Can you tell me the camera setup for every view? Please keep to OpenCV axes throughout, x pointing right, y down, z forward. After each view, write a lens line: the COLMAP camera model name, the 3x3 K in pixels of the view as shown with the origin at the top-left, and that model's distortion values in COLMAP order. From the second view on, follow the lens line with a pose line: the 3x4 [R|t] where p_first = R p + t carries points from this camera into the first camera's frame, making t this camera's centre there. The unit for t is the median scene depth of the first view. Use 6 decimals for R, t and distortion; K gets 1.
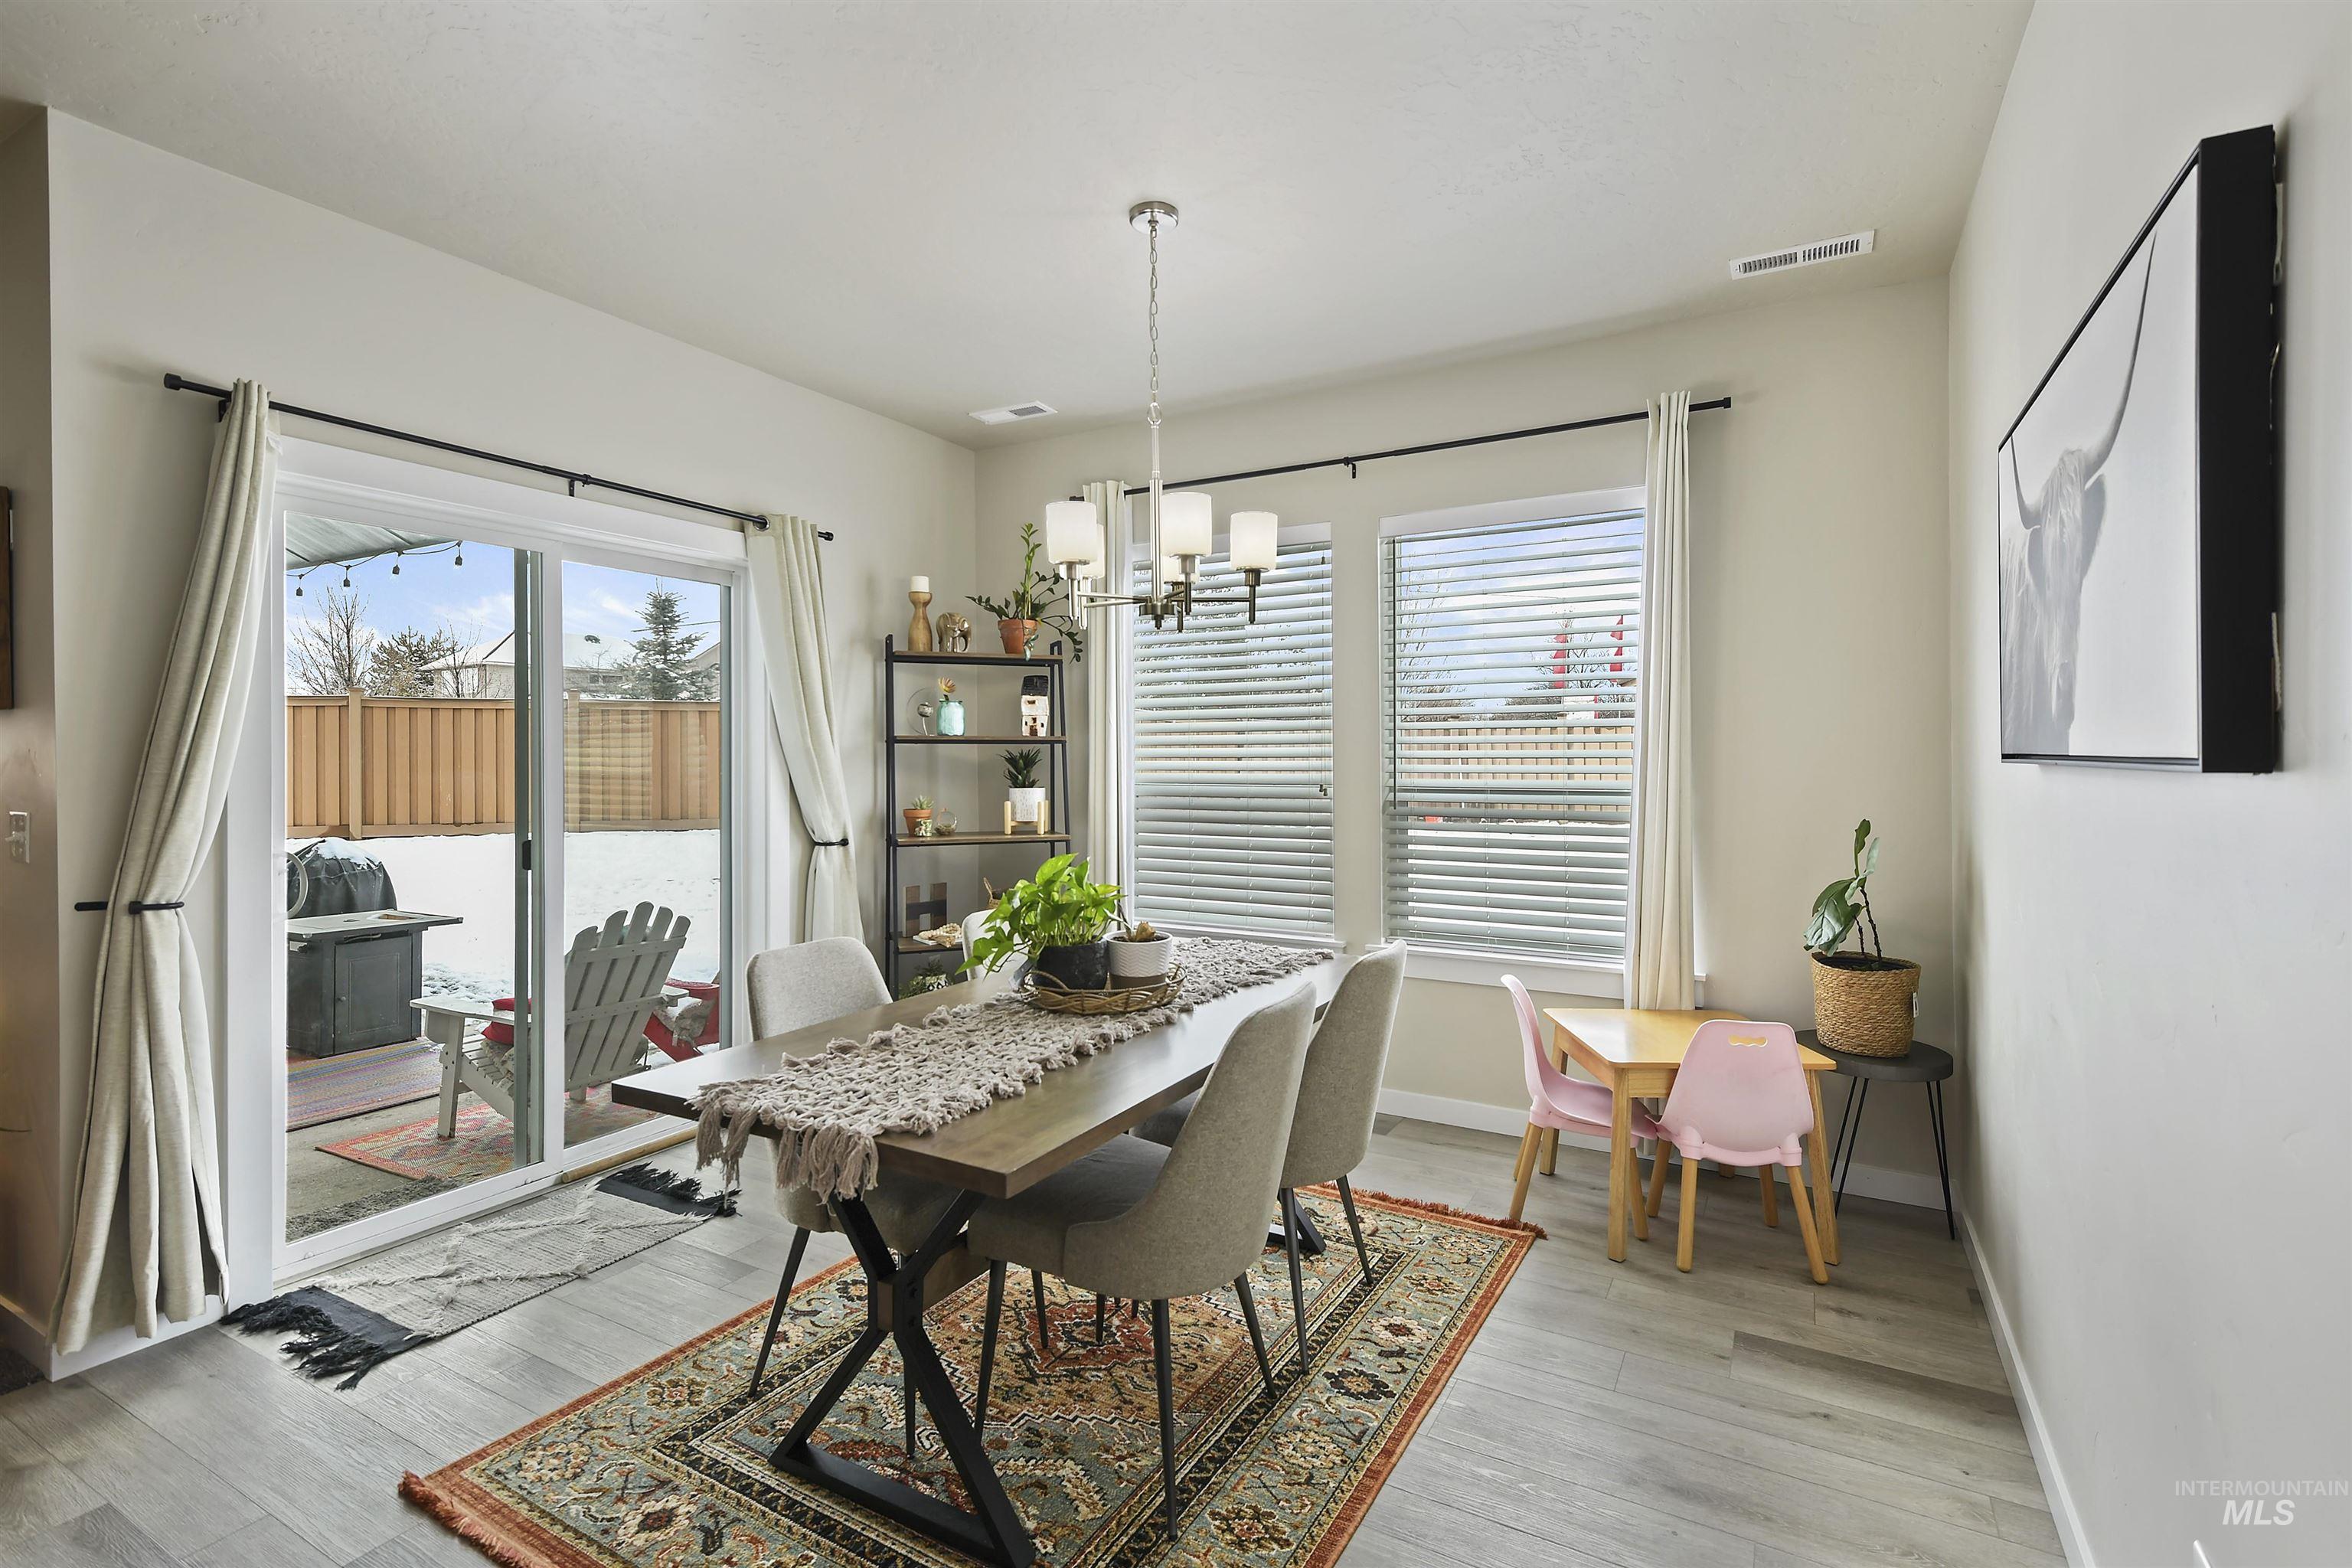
lens RADIAL K [[1079.3, 0, 1176.0], [0, 1079.3, 784.0], [0, 0, 1]] dist [0.000091, -0.000172]
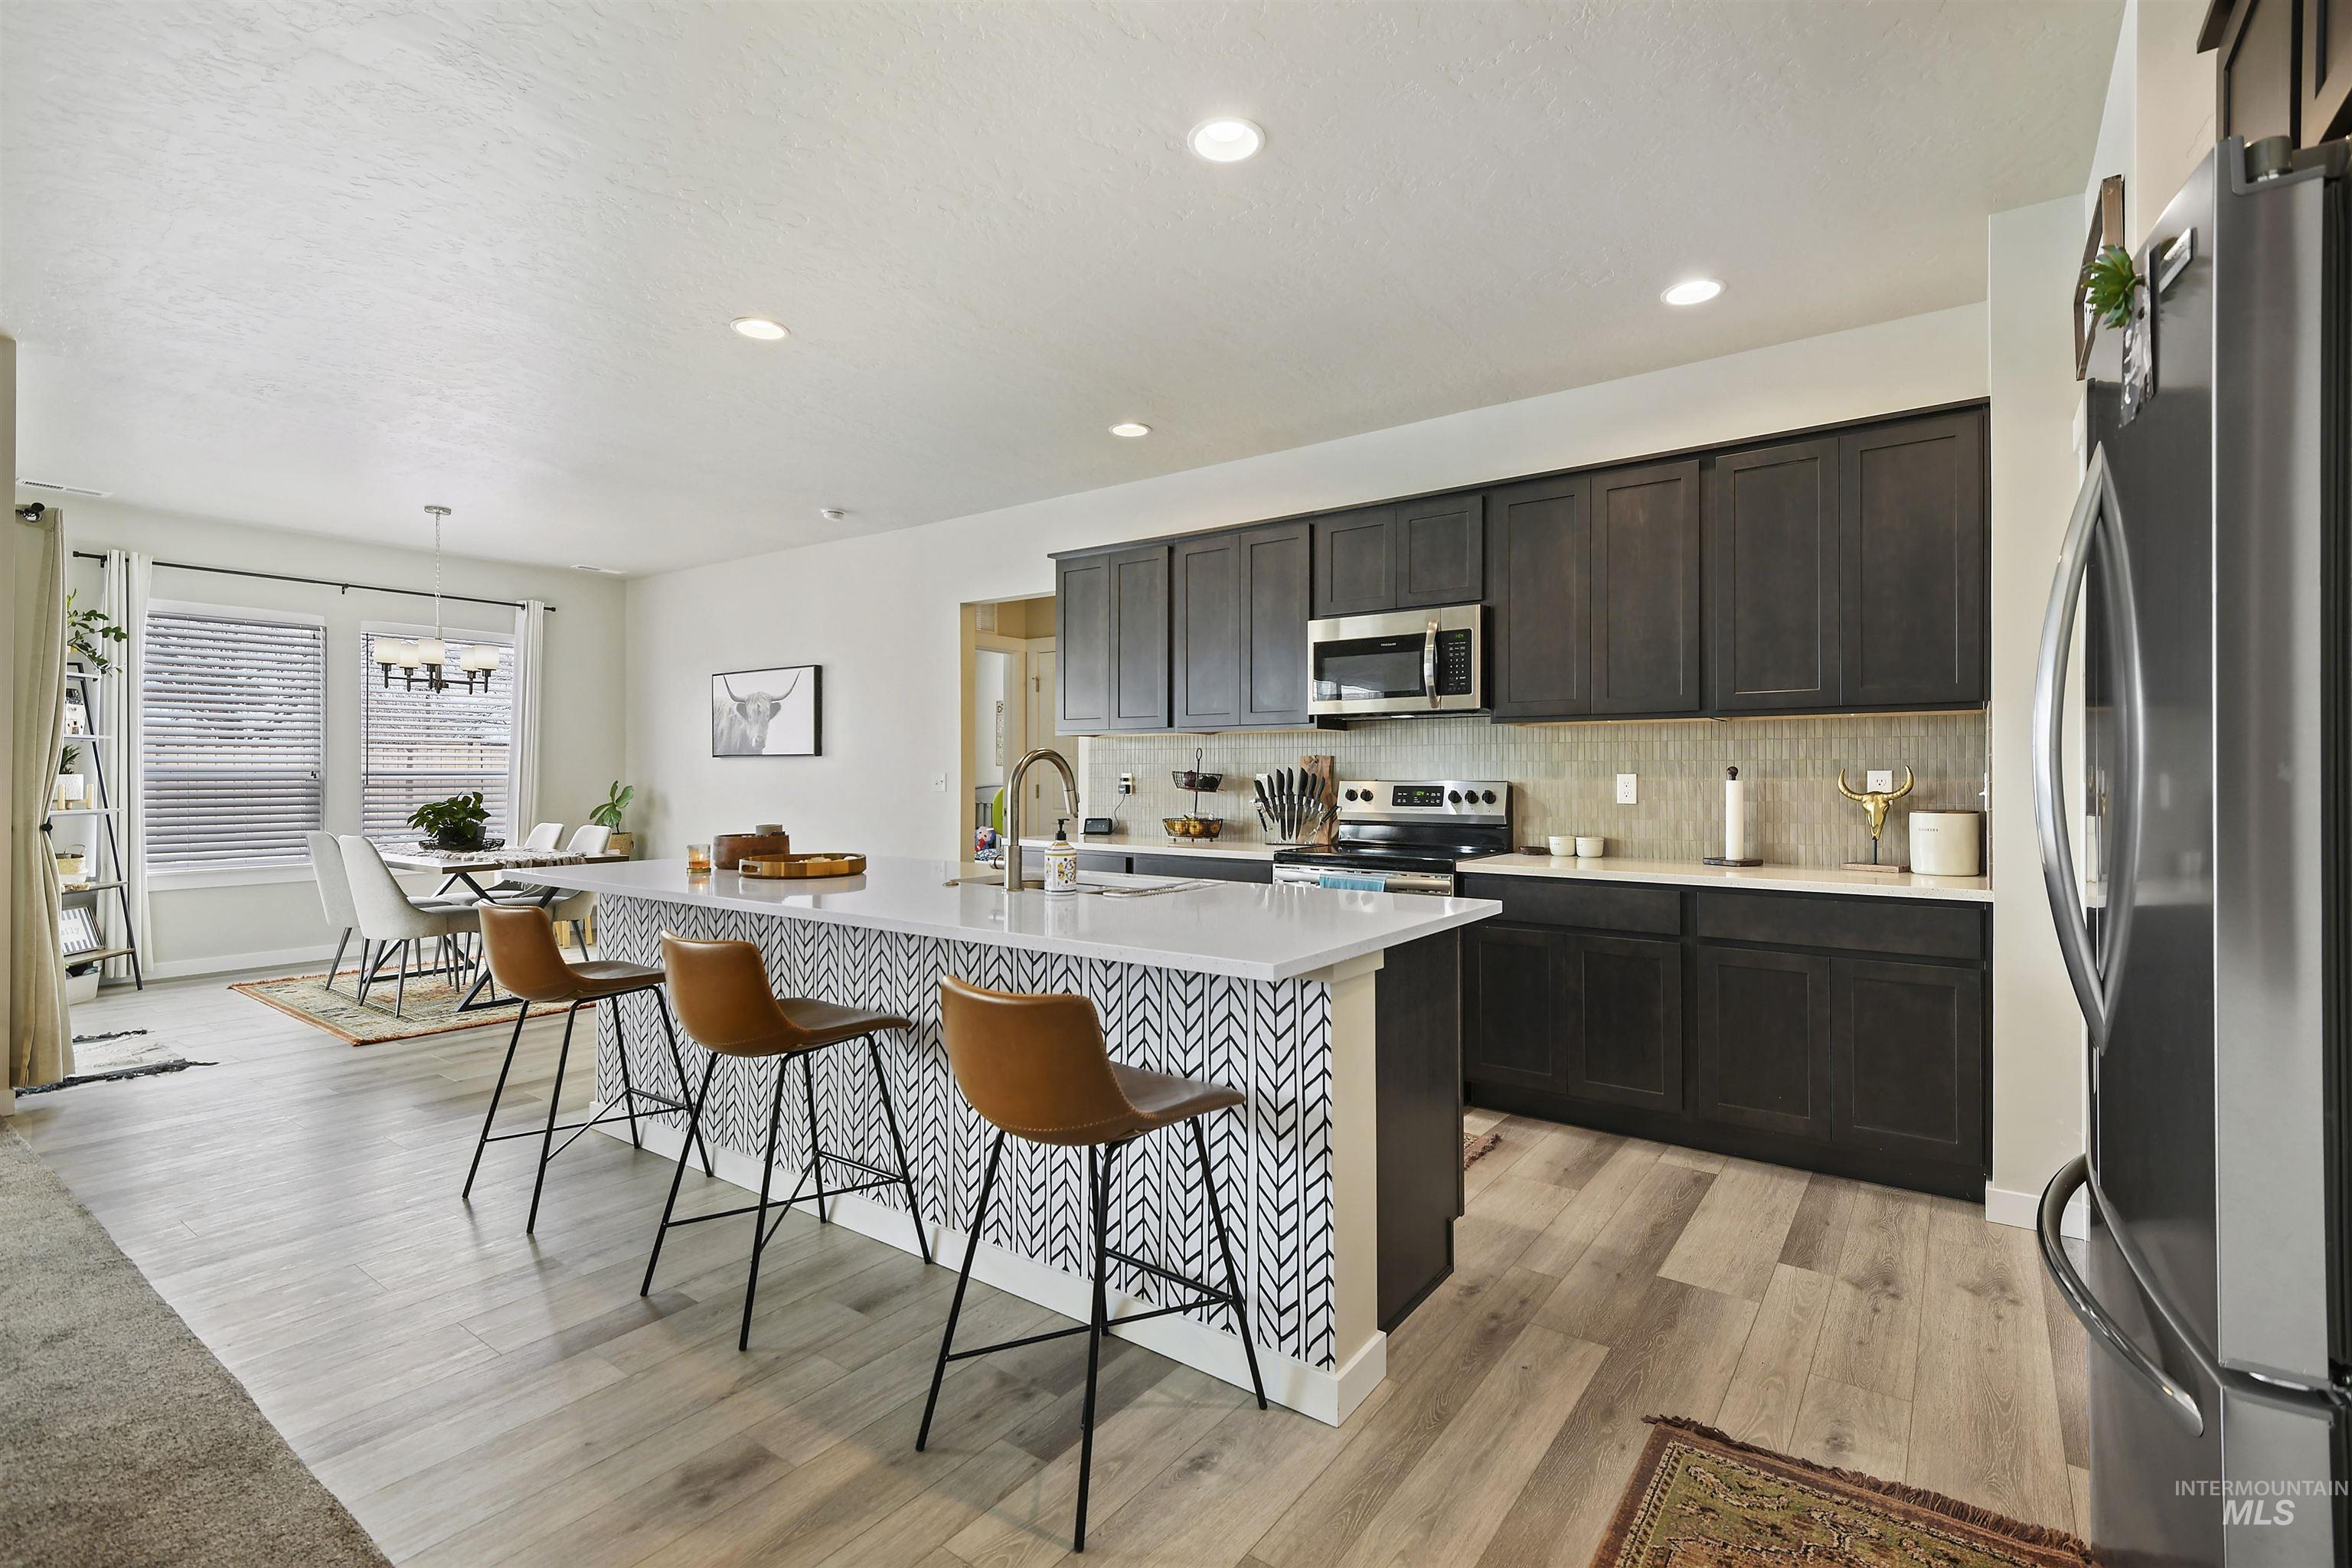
lens RADIAL K [[1065.9, 0, 1176.8], [0, 1065.9, 744.9], [0, 0, 1]] dist [0.029919, -0.024363]
pose [[0.106577, 0.027423, 0.993926, -1.425914], [0.012953, 0.999496, -0.028966, 0.026625], [-0.994220, 0.015962, 0.106168, -0.522424]]
